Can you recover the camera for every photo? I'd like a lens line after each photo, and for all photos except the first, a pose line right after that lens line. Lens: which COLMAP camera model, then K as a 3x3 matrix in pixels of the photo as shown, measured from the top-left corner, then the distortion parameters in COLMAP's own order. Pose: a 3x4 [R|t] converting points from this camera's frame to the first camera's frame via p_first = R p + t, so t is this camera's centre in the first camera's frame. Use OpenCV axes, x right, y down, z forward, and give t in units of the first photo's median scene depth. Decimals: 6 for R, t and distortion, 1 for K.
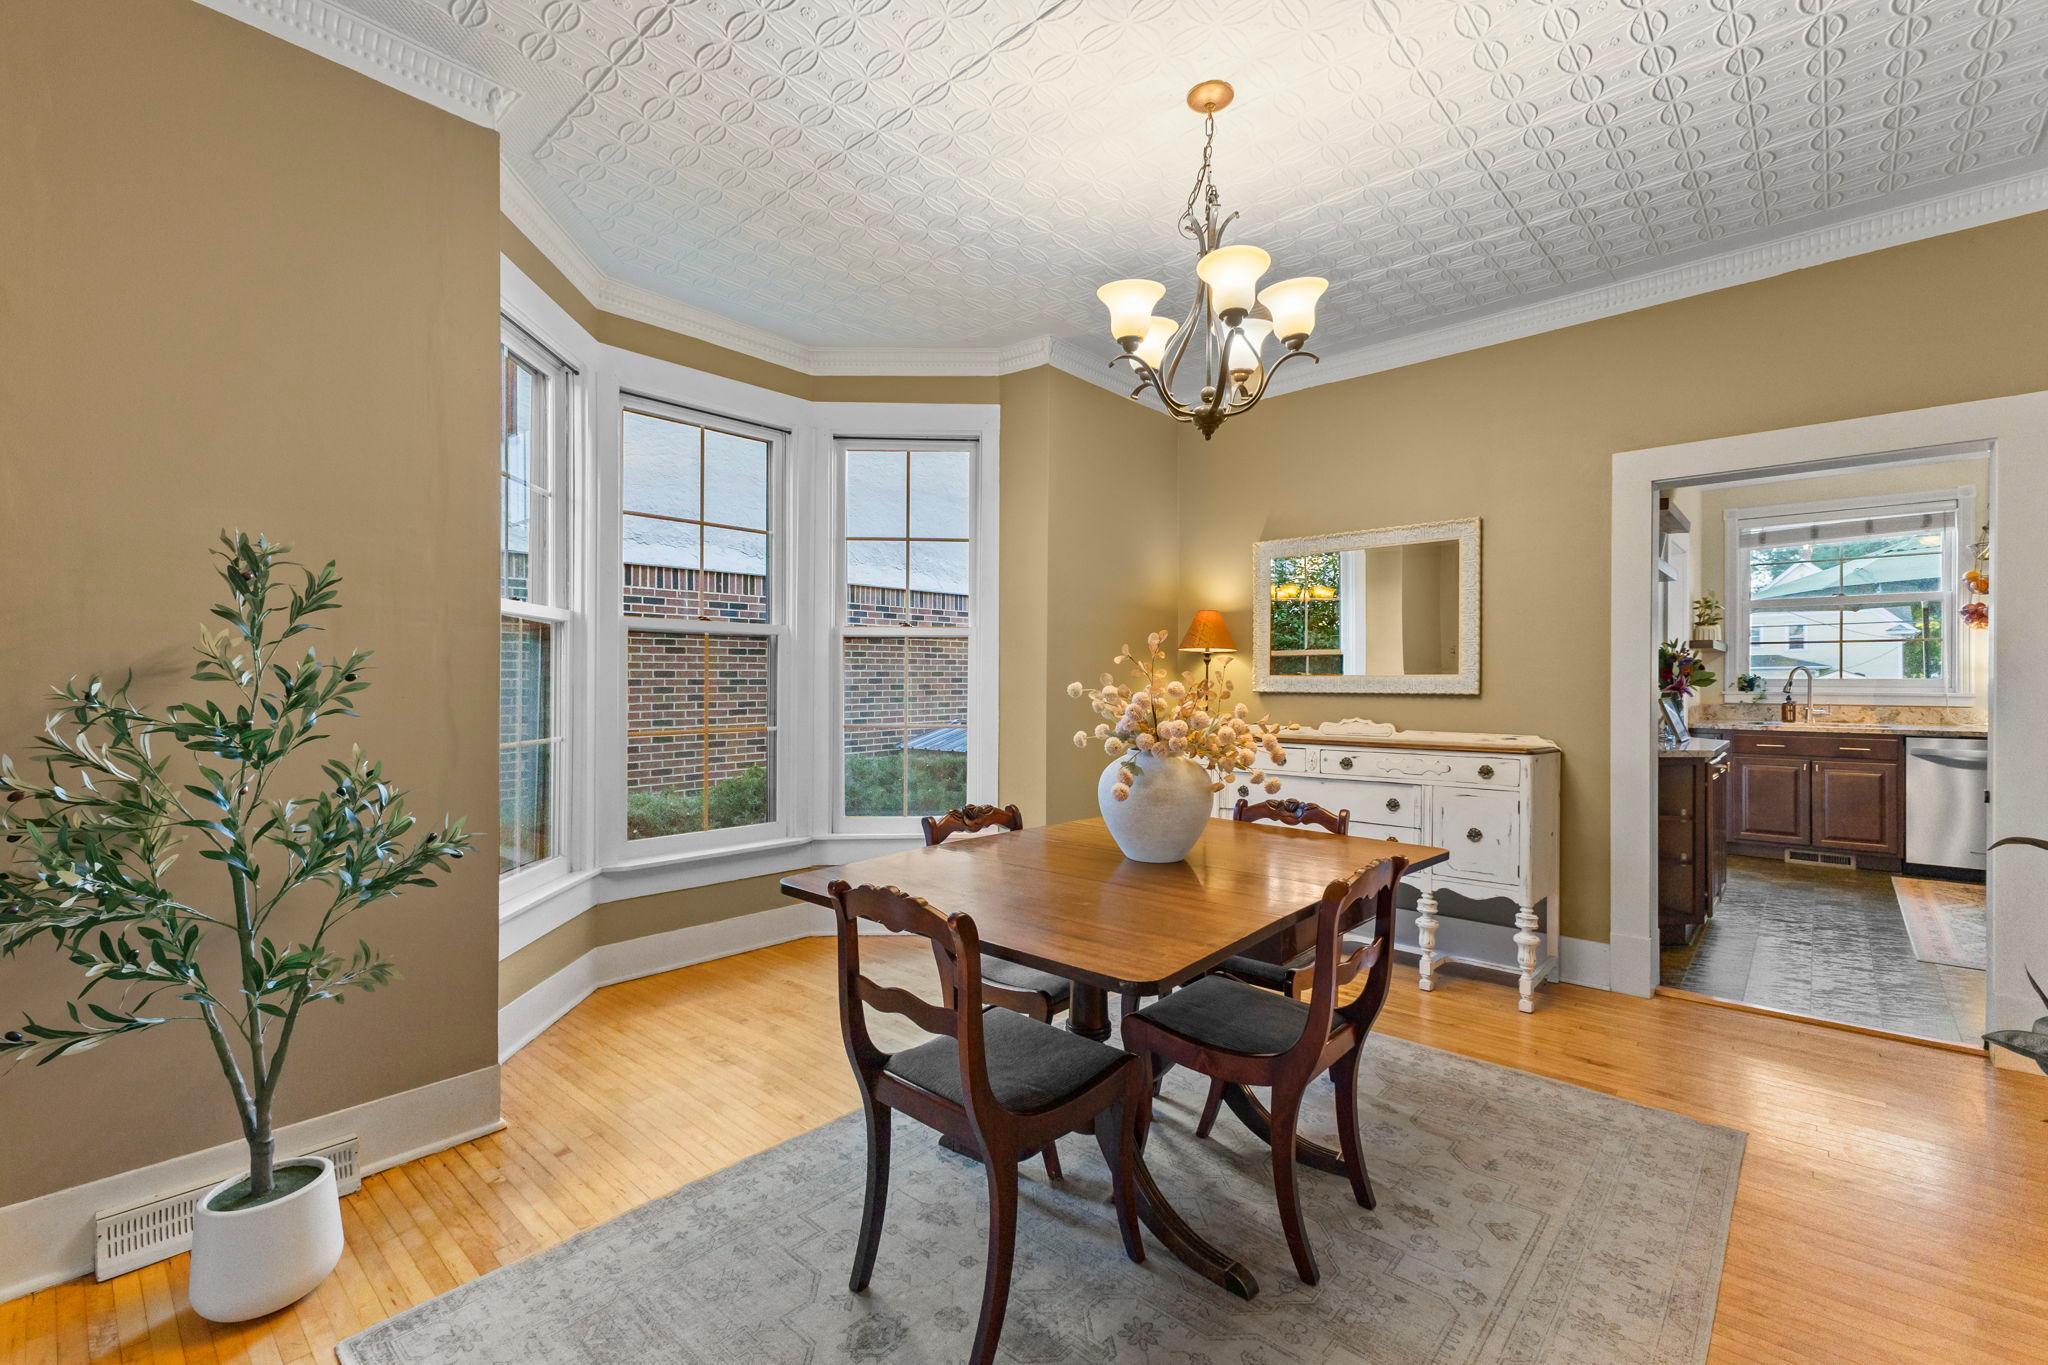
lens RADIAL K [[885.9, 0, 1032.2], [0, 885.9, 678.9], [0, 0, 1]] dist [0.011171, 0.000074]
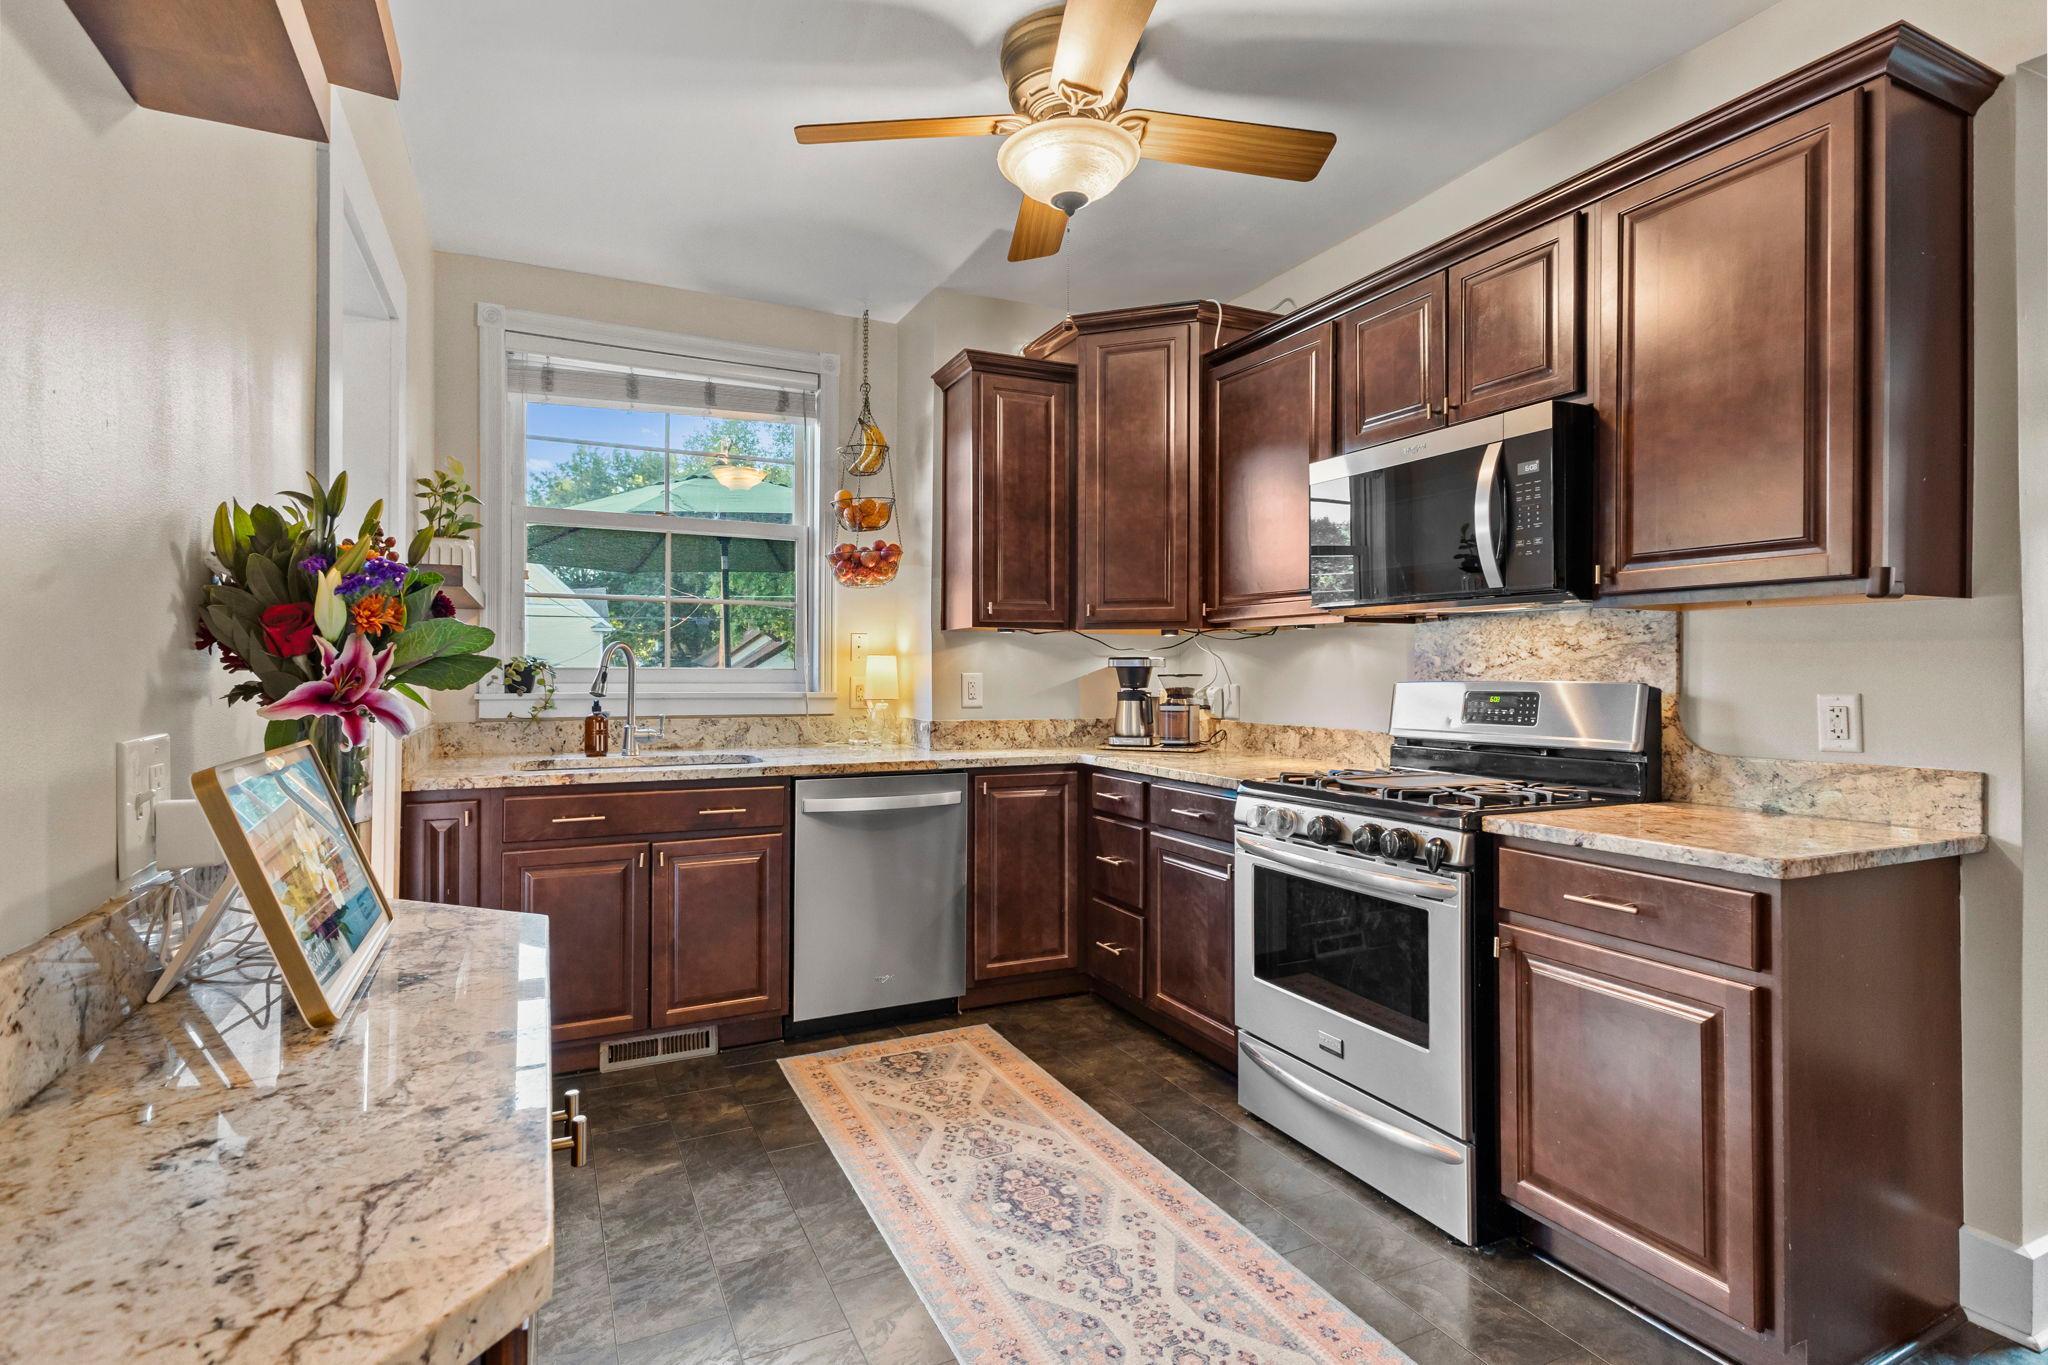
lens RADIAL K [[1027.0, 0, 1031.5], [0, 1027.0, 677.6], [0, 0, 1]] dist [0.010568, -0.000310]
pose [[0.386656, 0.001015, 0.922223, 0.432452], [-0.006788, 0.999975, 0.001746, 0.003324], [-0.922199, -0.006935, 0.386653, 0.579819]]
